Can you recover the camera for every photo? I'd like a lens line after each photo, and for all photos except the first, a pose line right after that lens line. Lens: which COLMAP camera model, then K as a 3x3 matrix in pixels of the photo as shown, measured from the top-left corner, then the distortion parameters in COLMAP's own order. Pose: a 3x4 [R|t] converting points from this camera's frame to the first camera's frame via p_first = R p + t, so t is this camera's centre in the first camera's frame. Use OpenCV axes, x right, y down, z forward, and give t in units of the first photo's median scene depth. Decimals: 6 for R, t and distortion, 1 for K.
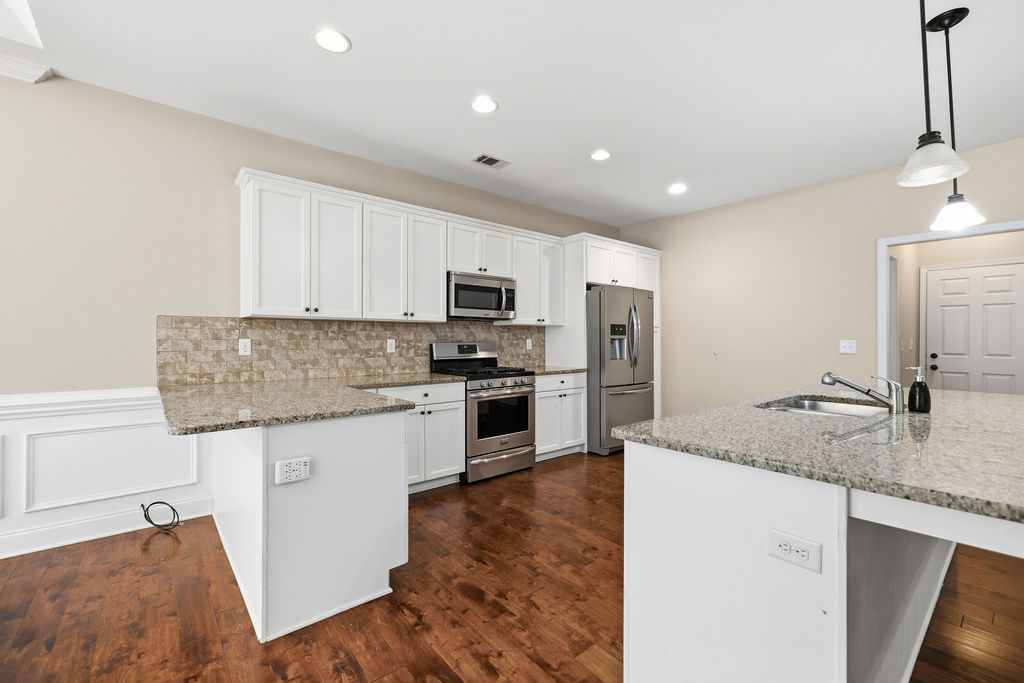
lens RADIAL K [[435.1, 0, 509.8], [0, 435.1, 337.0], [0, 0, 1]] dist [-0.000471, 0.000028]
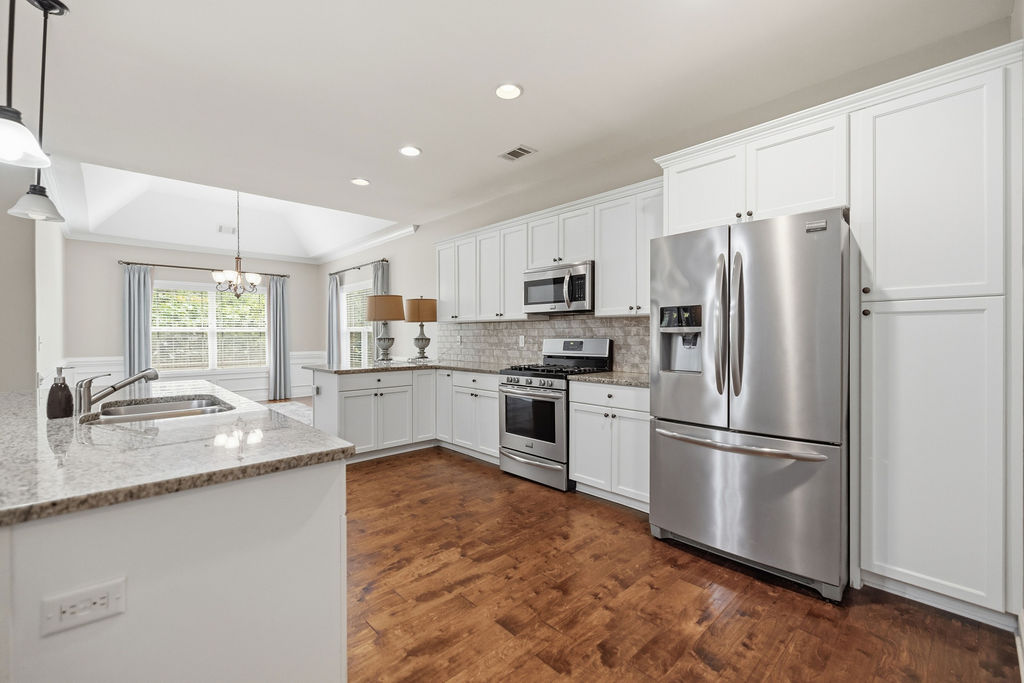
lens RADIAL K [[433.2, 0, 510.5], [0, 433.2, 337.3], [0, 0, 1]] dist [0.000921, 0.000174]
pose [[0.058032, 0.002233, -0.998312, 0.962519], [0.006031, 0.999978, 0.002587, 0.007492], [0.998297, -0.006171, 0.058017, 0.958225]]
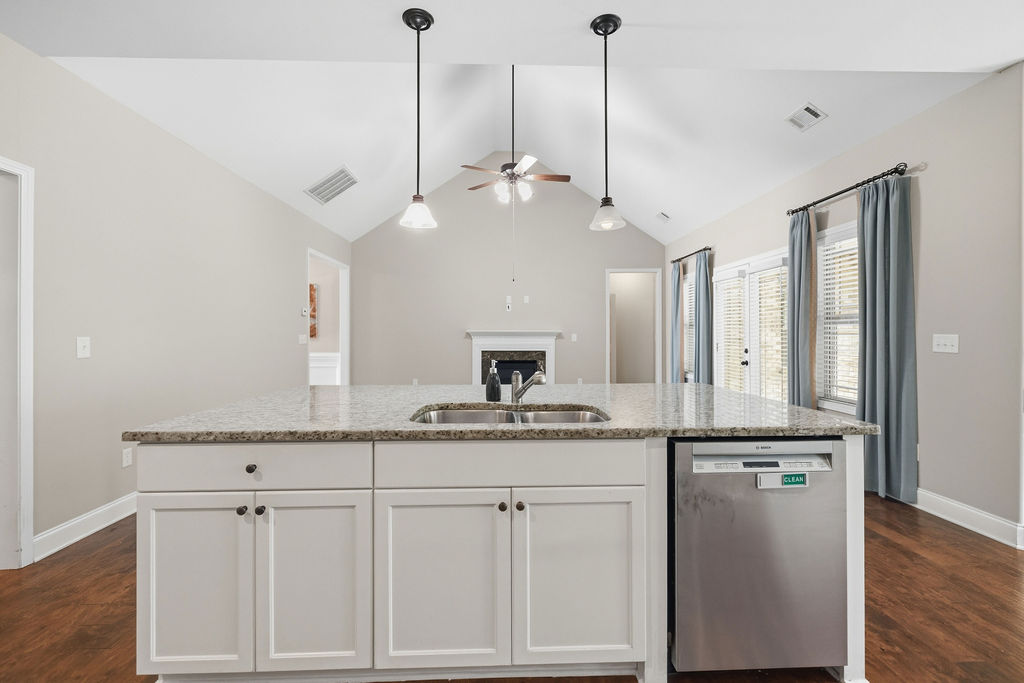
lens RADIAL K [[437.1, 0, 510.8], [0, 437.1, 330.6], [0, 0, 1]] dist [-0.000072, -0.000316]
pose [[-0.787971, 0.004377, 0.615697, 0.116112], [-0.002801, 0.999939, -0.010694, 0.004718], [-0.615706, -0.010151, -0.787911, 0.949703]]
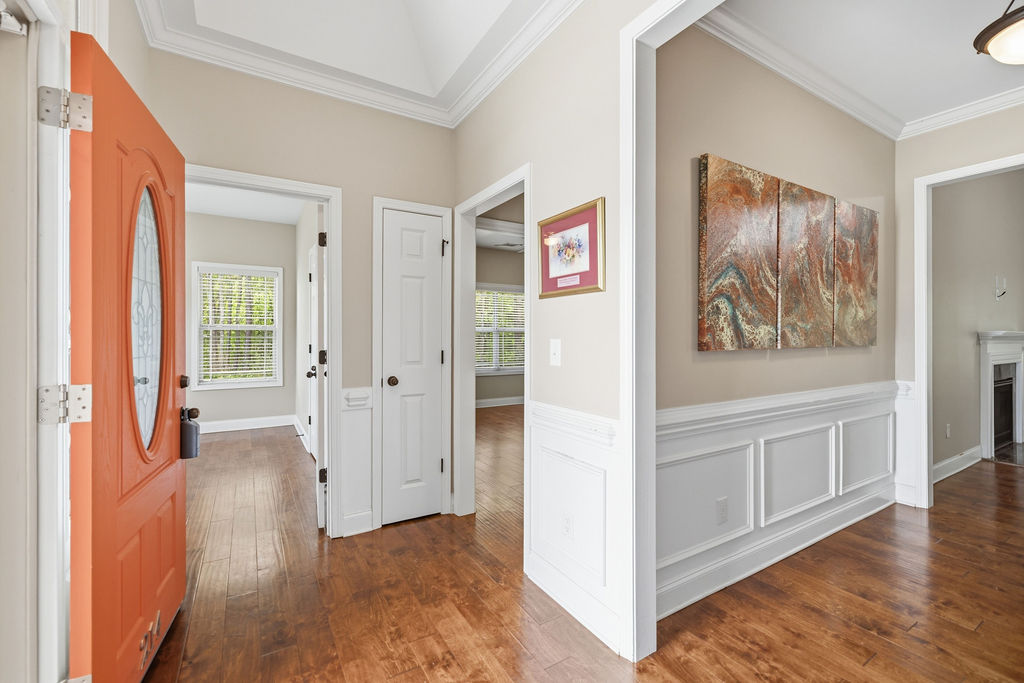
lens RADIAL K [[435.1, 0, 509.8], [0, 435.1, 337.0], [0, 0, 1]] dist [-0.000471, 0.000028]
pose [[-0.988178, 0.000042, 0.153310, 2.633076], [-0.000746, 0.999987, -0.005081, 0.006157], [-0.153308, -0.005135, -0.988165, 0.814080]]
